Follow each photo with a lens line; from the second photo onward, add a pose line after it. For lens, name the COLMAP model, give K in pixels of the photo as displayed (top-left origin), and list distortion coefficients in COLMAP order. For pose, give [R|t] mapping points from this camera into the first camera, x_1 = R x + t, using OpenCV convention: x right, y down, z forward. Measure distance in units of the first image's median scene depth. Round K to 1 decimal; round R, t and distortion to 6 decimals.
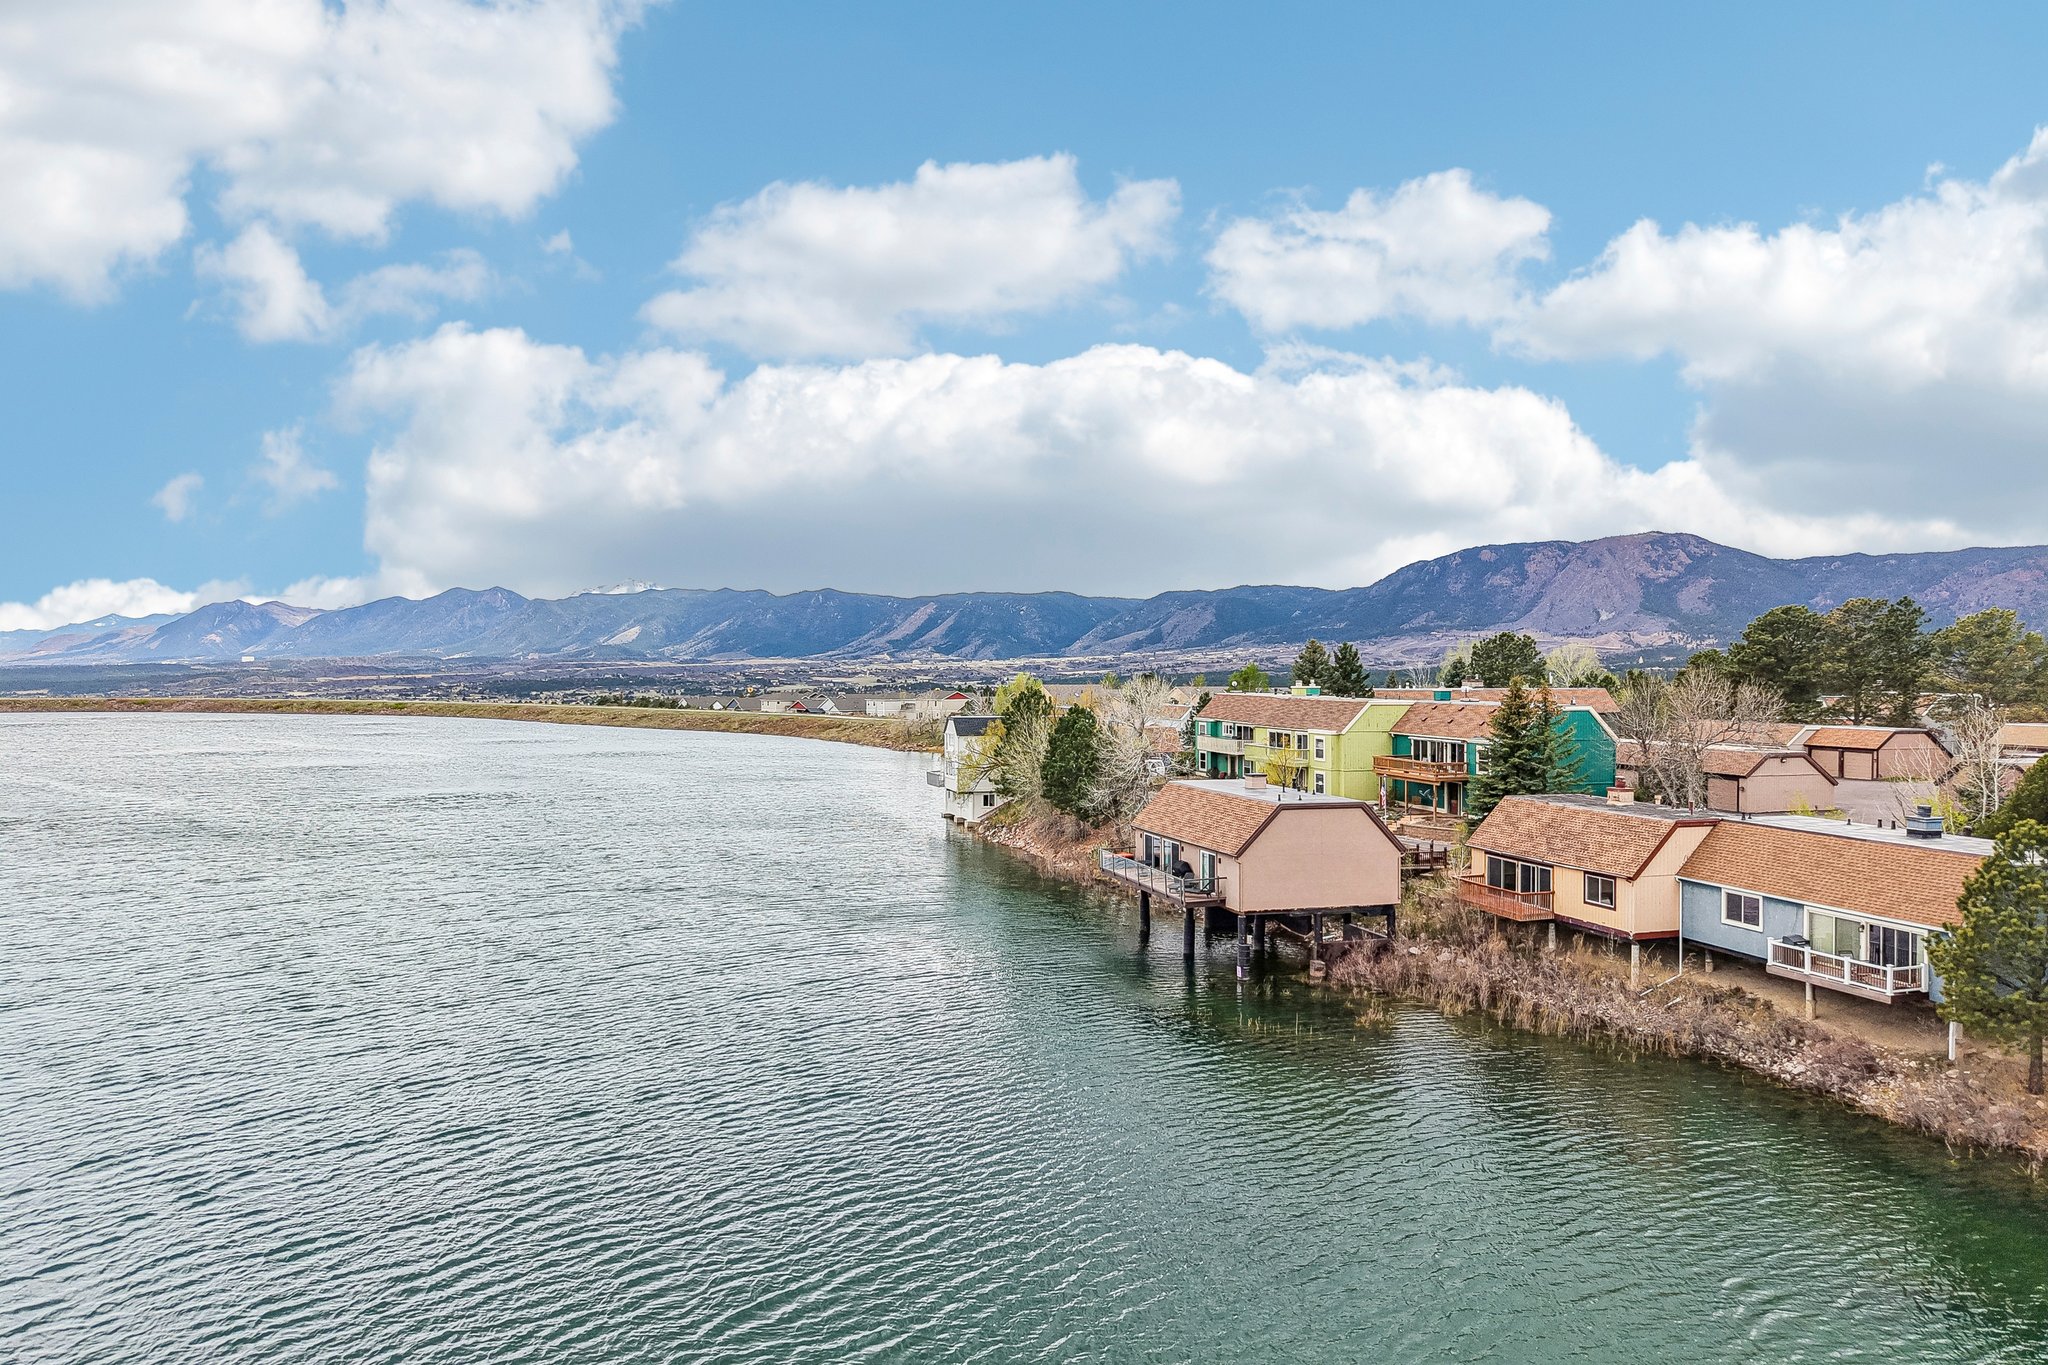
lens RADIAL K [[1413.3, 0, 1024.0], [0, 1413.3, 682.5], [0, 0, 1]] dist [0.033667, -0.004557]
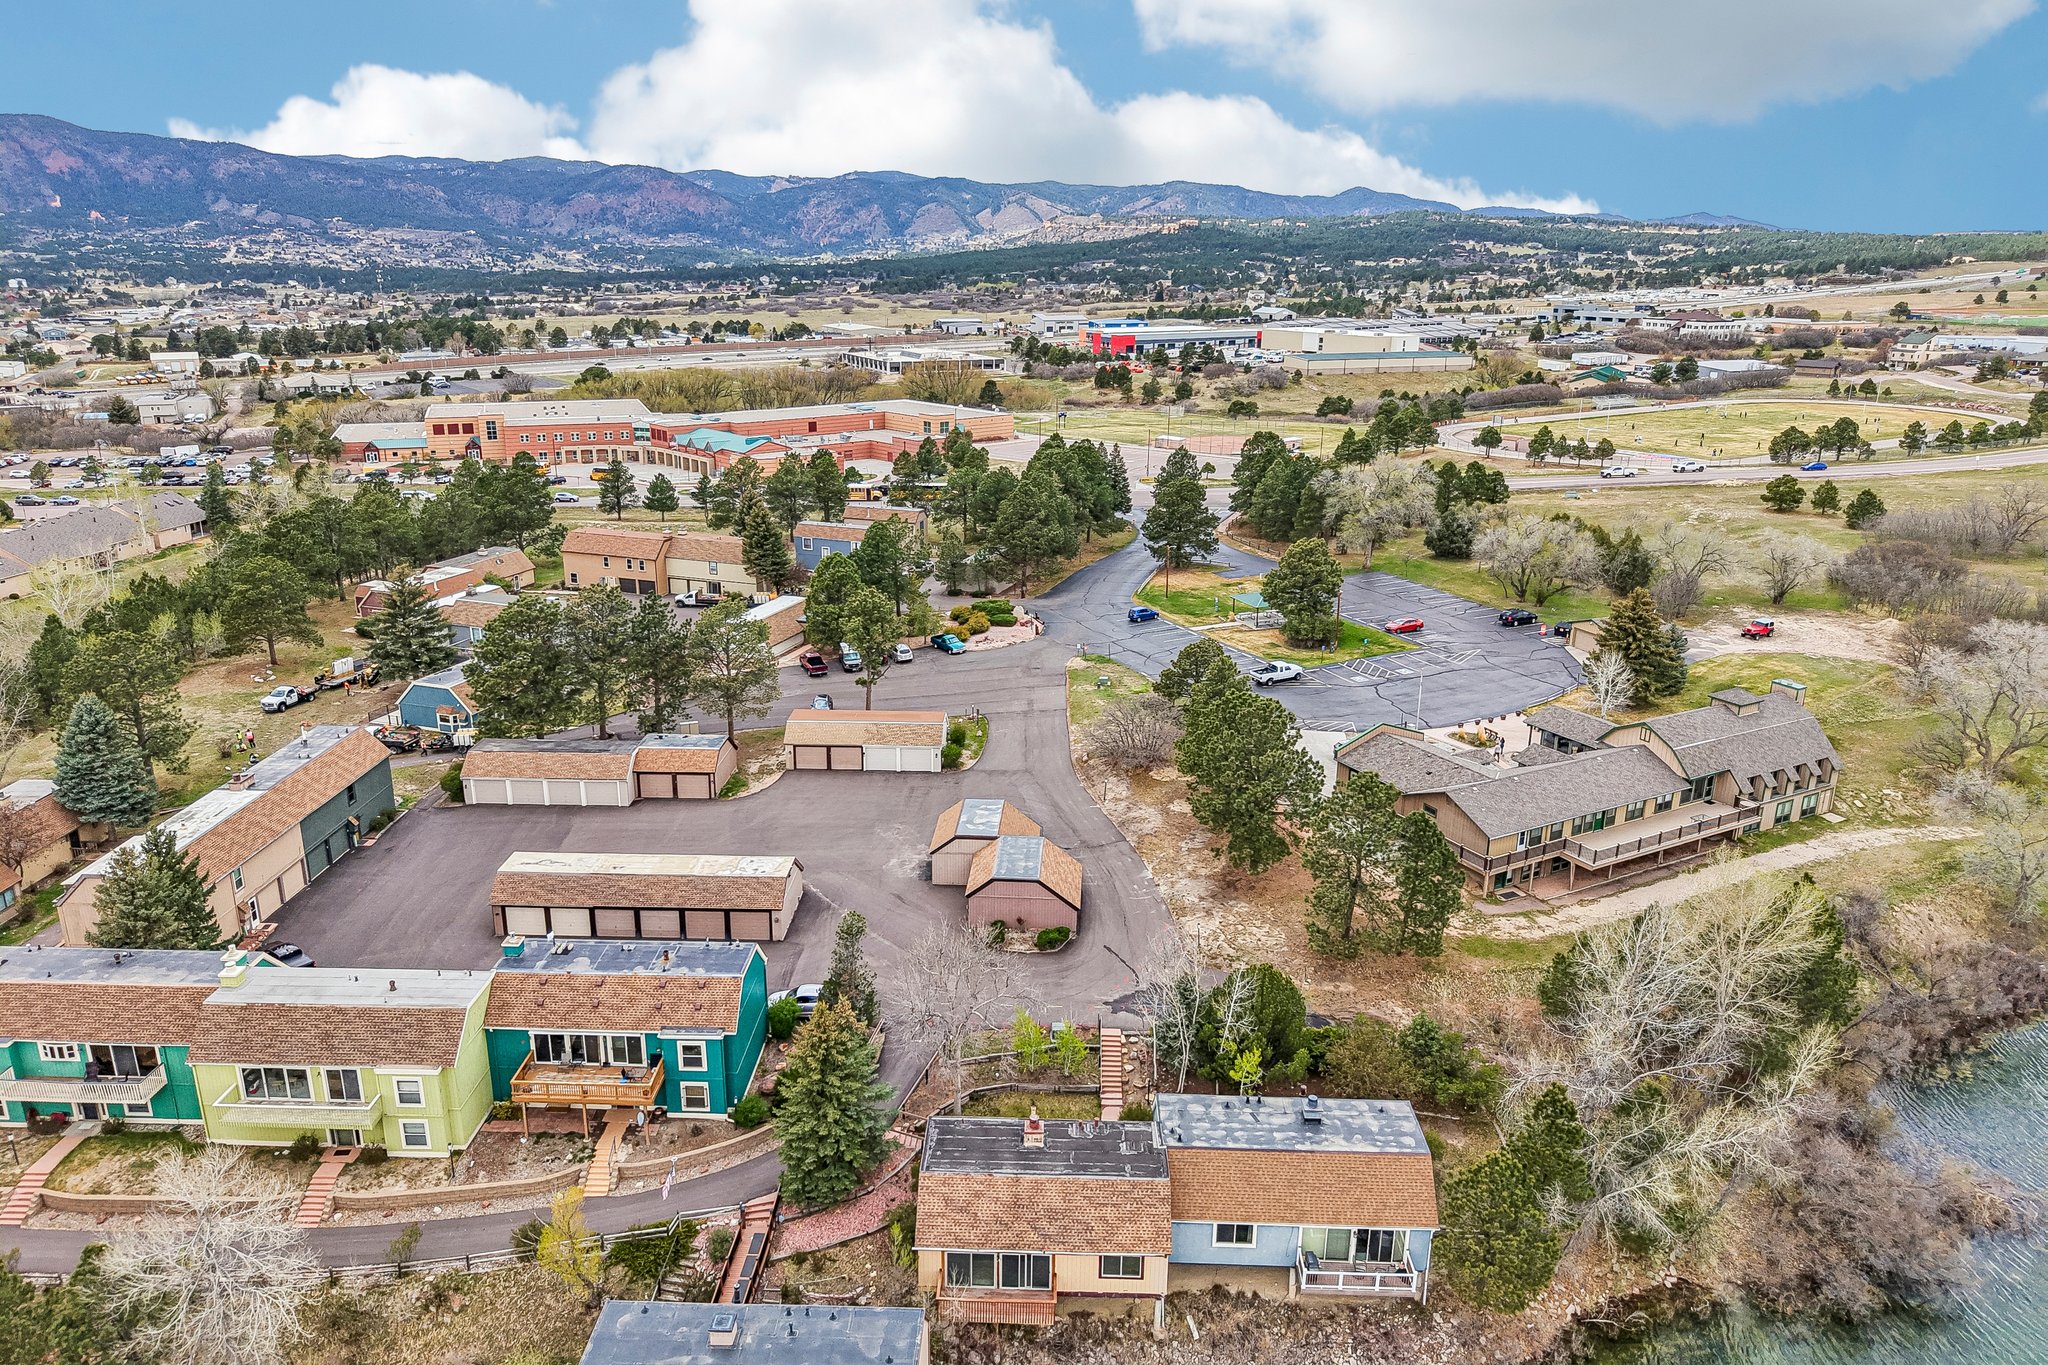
lens RADIAL K [[1413.3, 0, 1024.0], [0, 1413.3, 682.5], [0, 0, 1]] dist [0.033667, -0.004557]
pose [[0.322697, -0.309499, 0.894470, -0.382986], [0.006659, 0.945746, 0.324838, -0.548920], [-0.946479, -0.098868, 0.307251, 0.724289]]
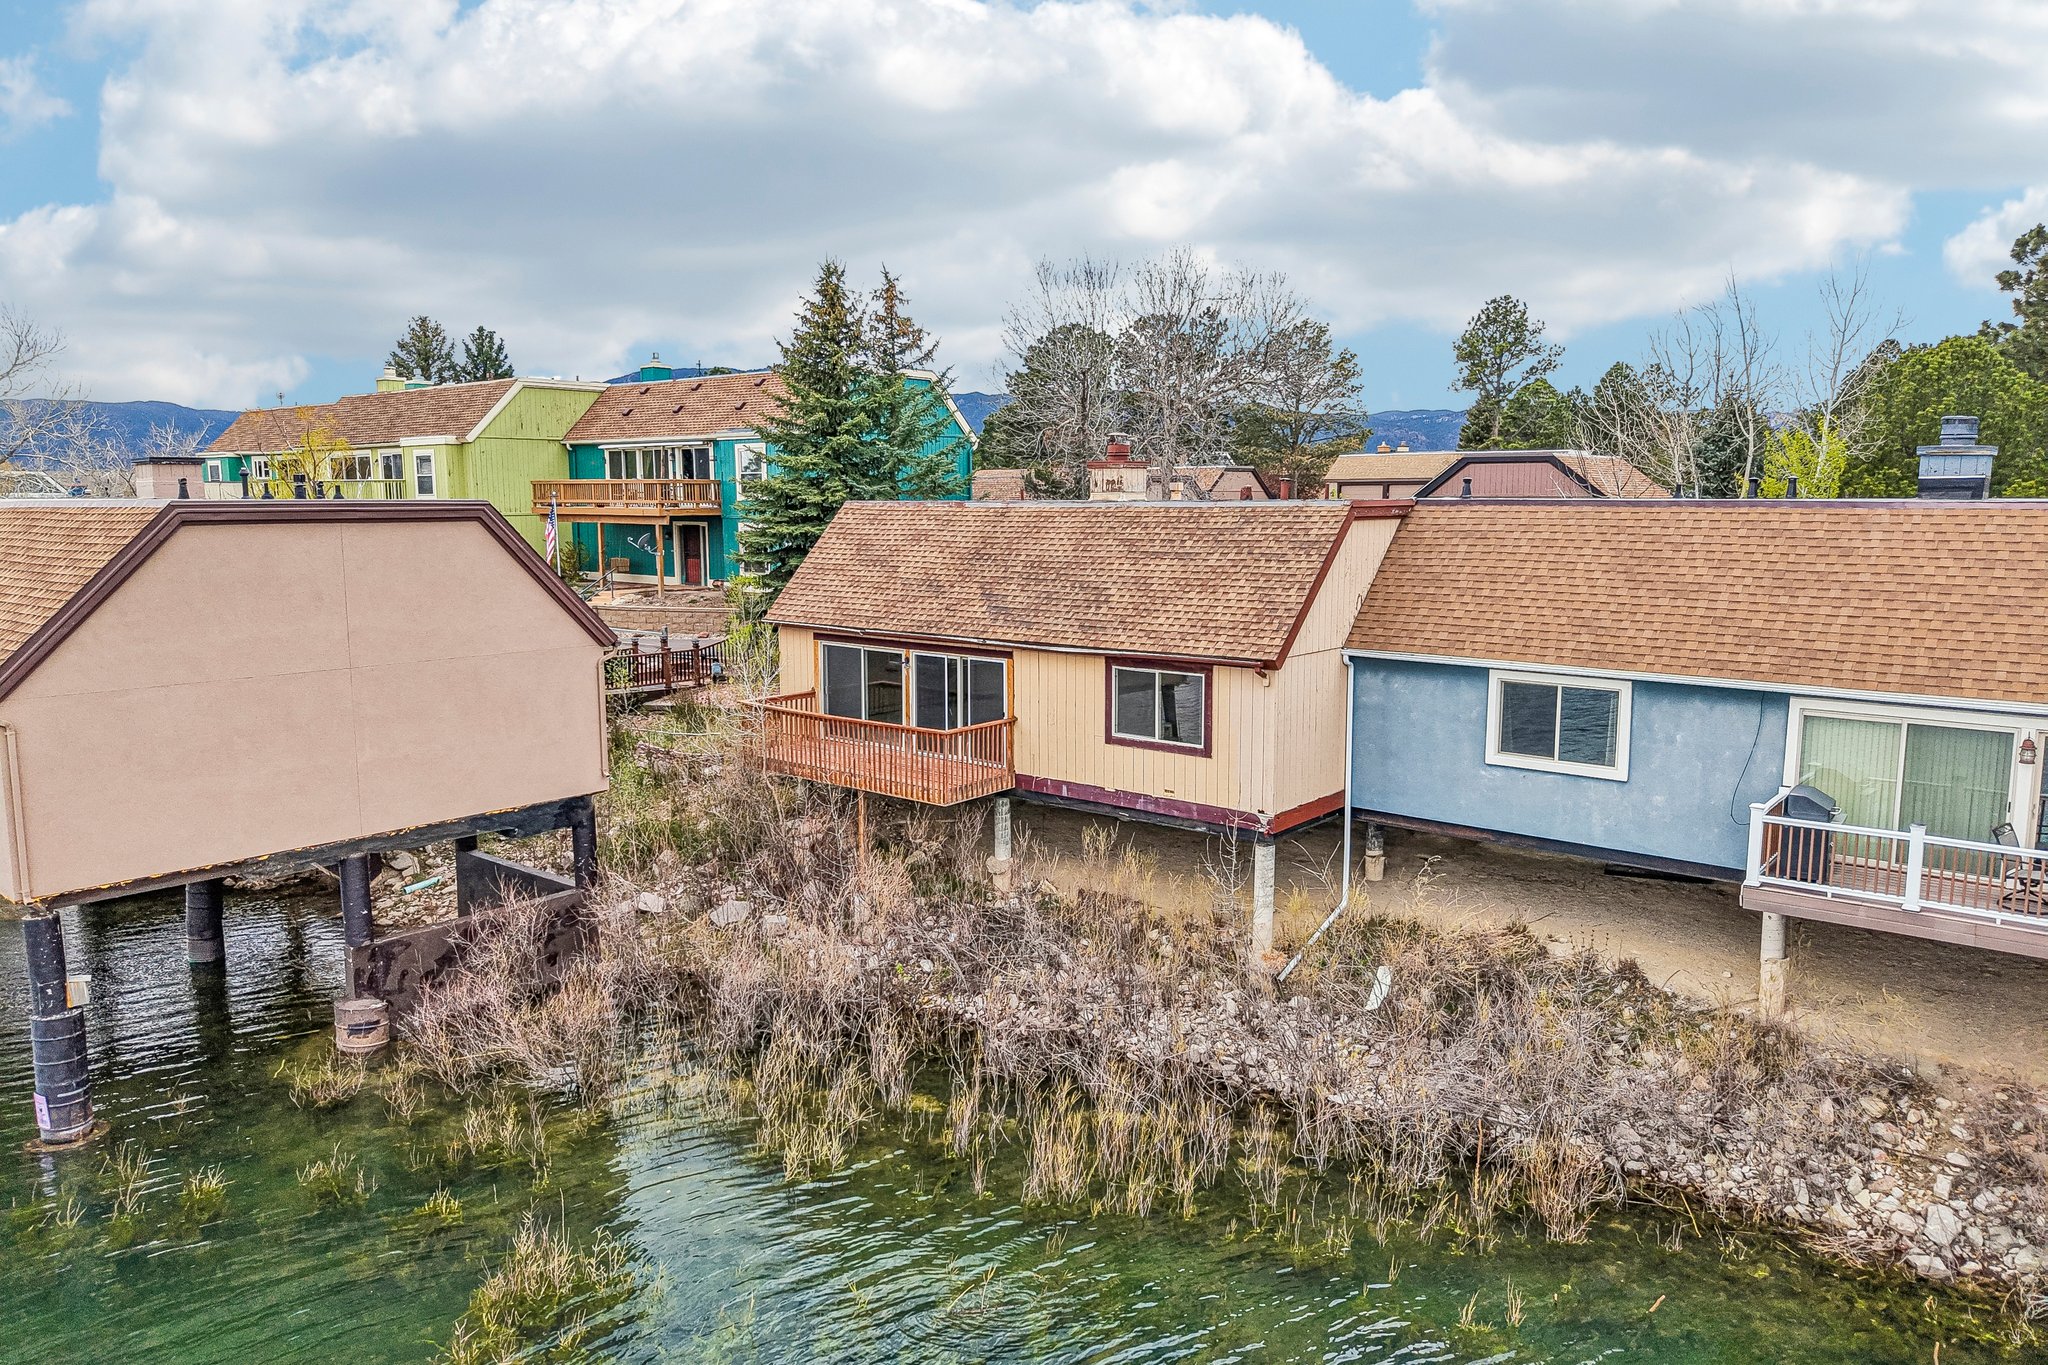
lens RADIAL K [[1390.8, 0, 1024.0], [0, 1390.8, 682.5], [0, 0, 1]] dist [0.080554, -0.065708]
pose [[0.844127, -0.079032, 0.530286, 0.170624], [0.014243, 0.992032, 0.125176, 0.086913], [-0.535954, -0.098111, 0.838527, 0.658113]]
